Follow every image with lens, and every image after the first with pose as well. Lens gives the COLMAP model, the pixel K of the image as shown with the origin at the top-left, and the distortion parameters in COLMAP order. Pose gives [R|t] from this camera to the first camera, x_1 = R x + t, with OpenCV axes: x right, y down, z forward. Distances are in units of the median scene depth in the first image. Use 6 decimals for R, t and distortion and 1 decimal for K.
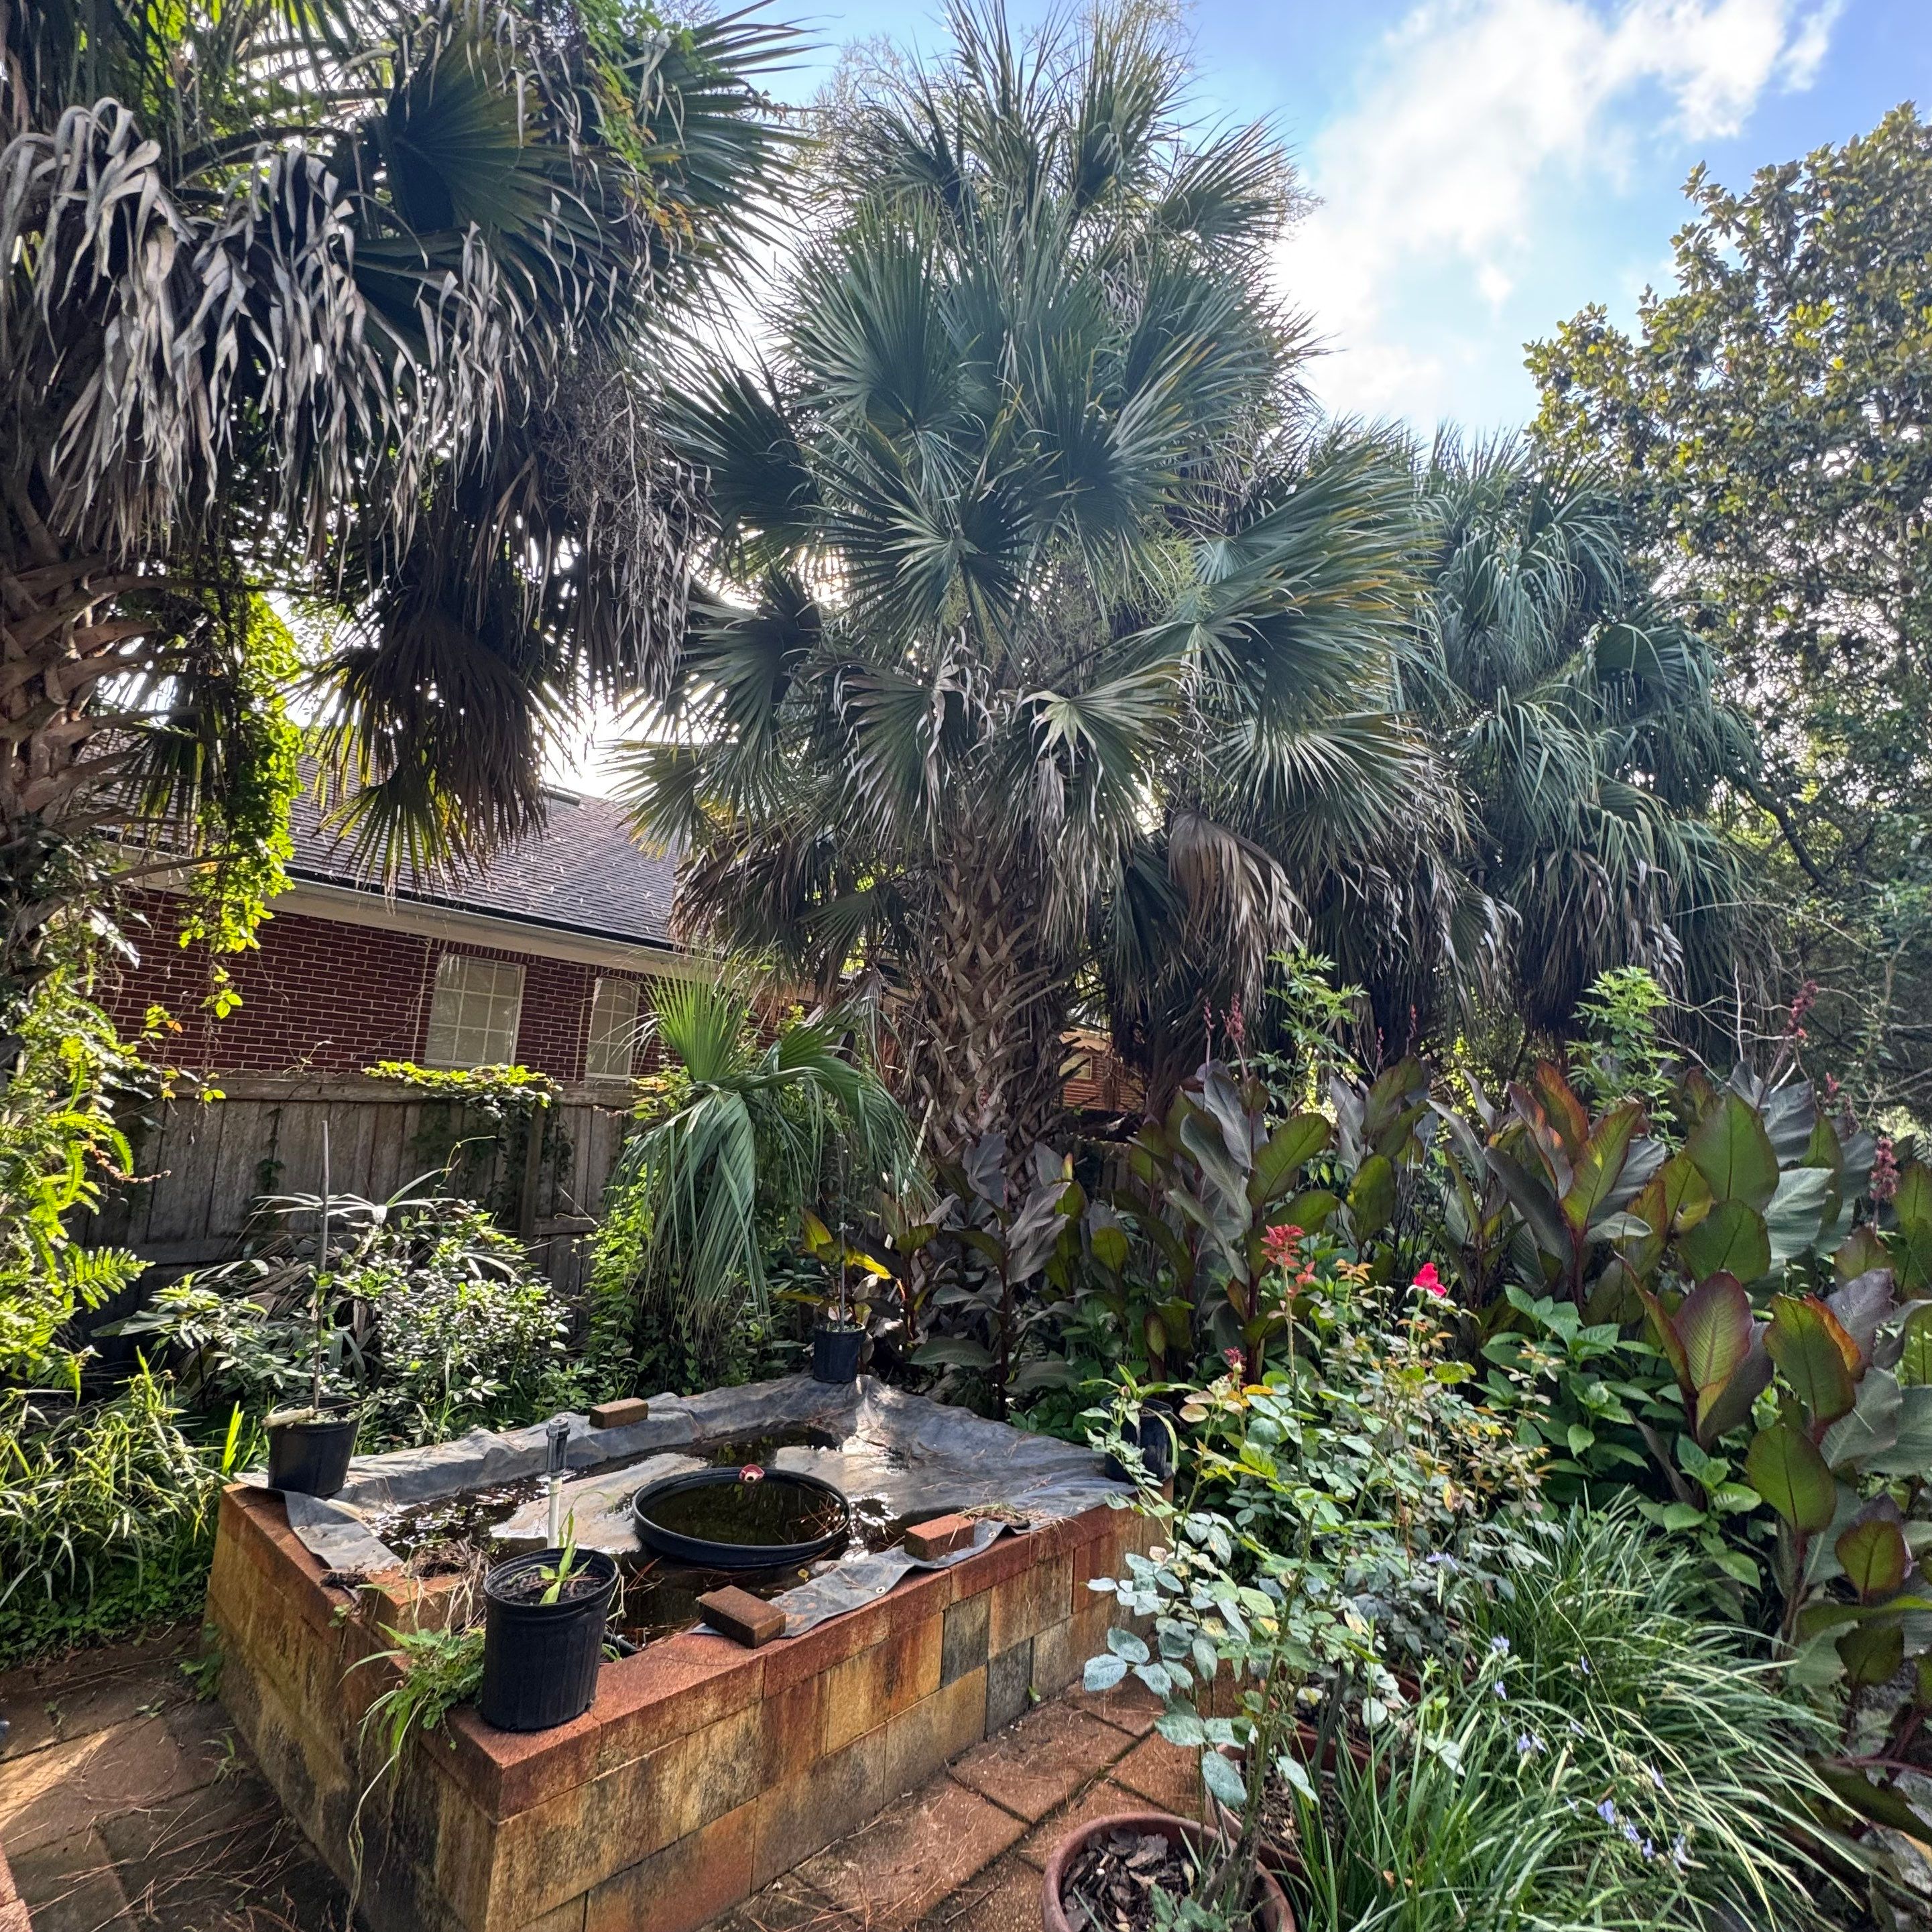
lens RADIAL K [[1019.4, 0, 966.0], [0, 1019.4, 966.0], [0, 0, 1]] dist [-0.003131, 0.000146]
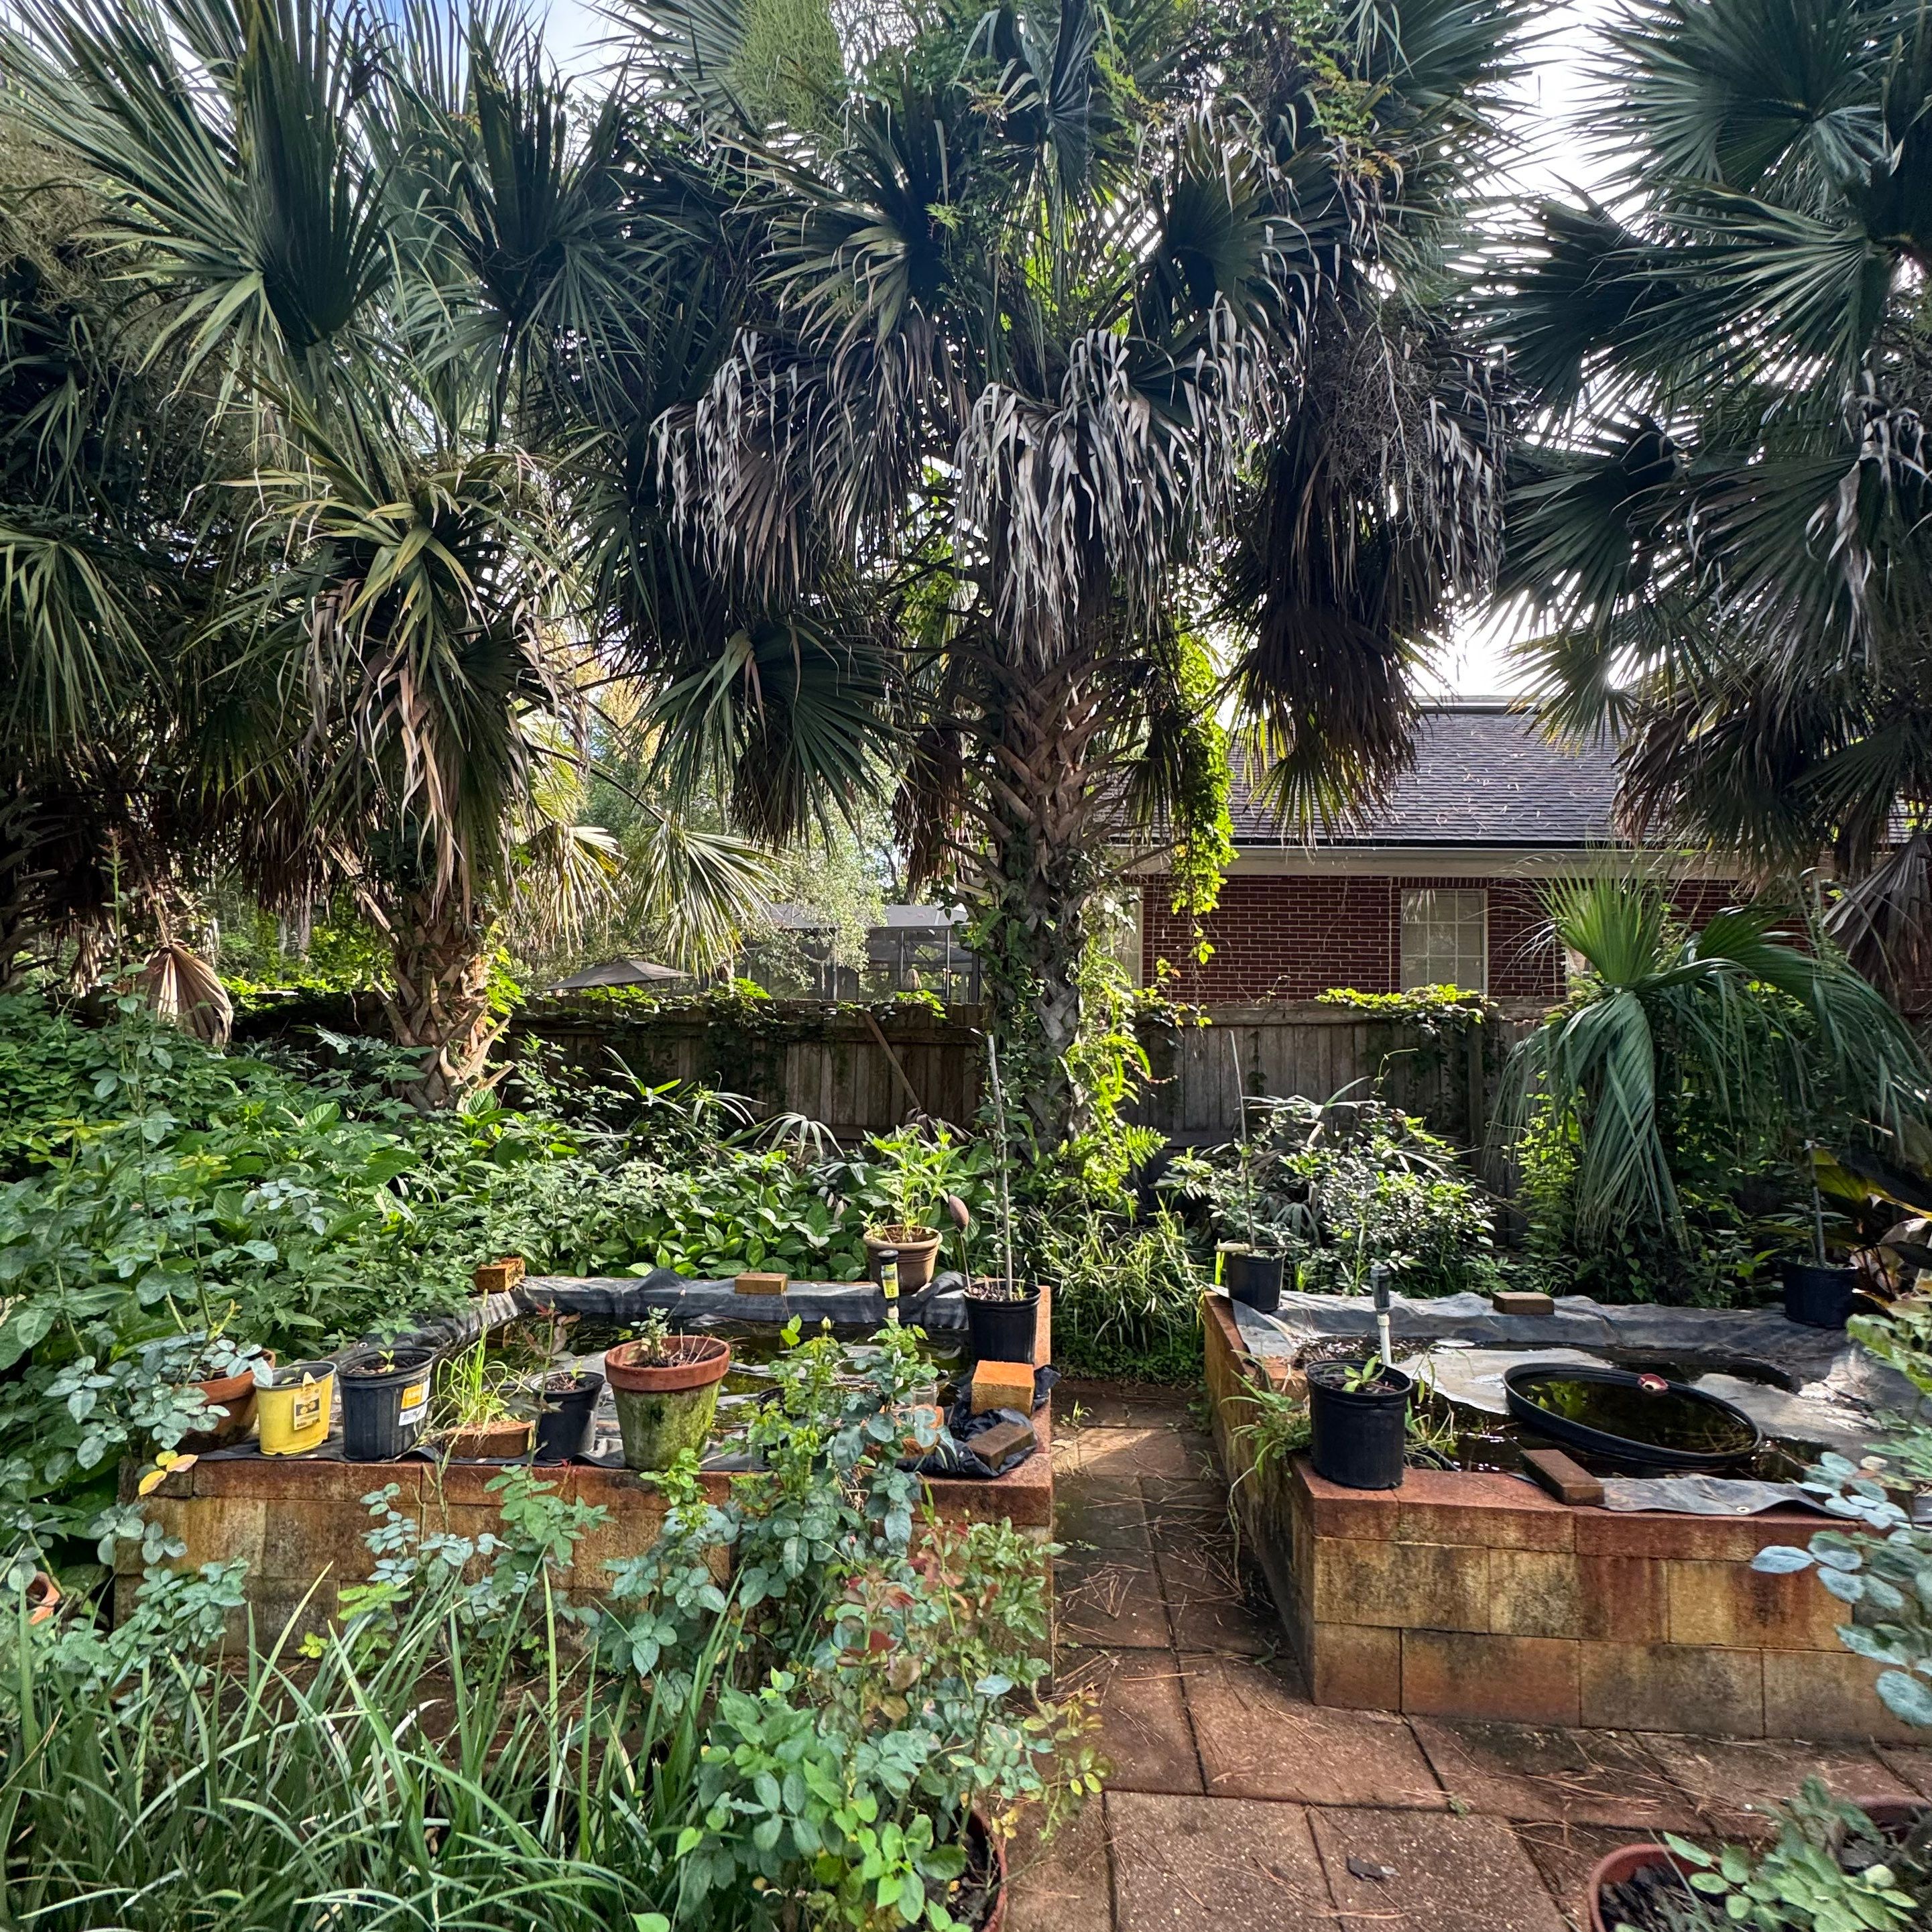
lens RADIAL K [[1019.4, 0, 966.0], [0, 1019.4, 966.0], [0, 0, 1]] dist [-0.003131, 0.000146]
pose [[0.584145, -0.086922, -0.806982, 0.190311], [0.139882, 0.990153, -0.005396, 0.022415], [0.799505, -0.109731, 0.590552, -0.031835]]
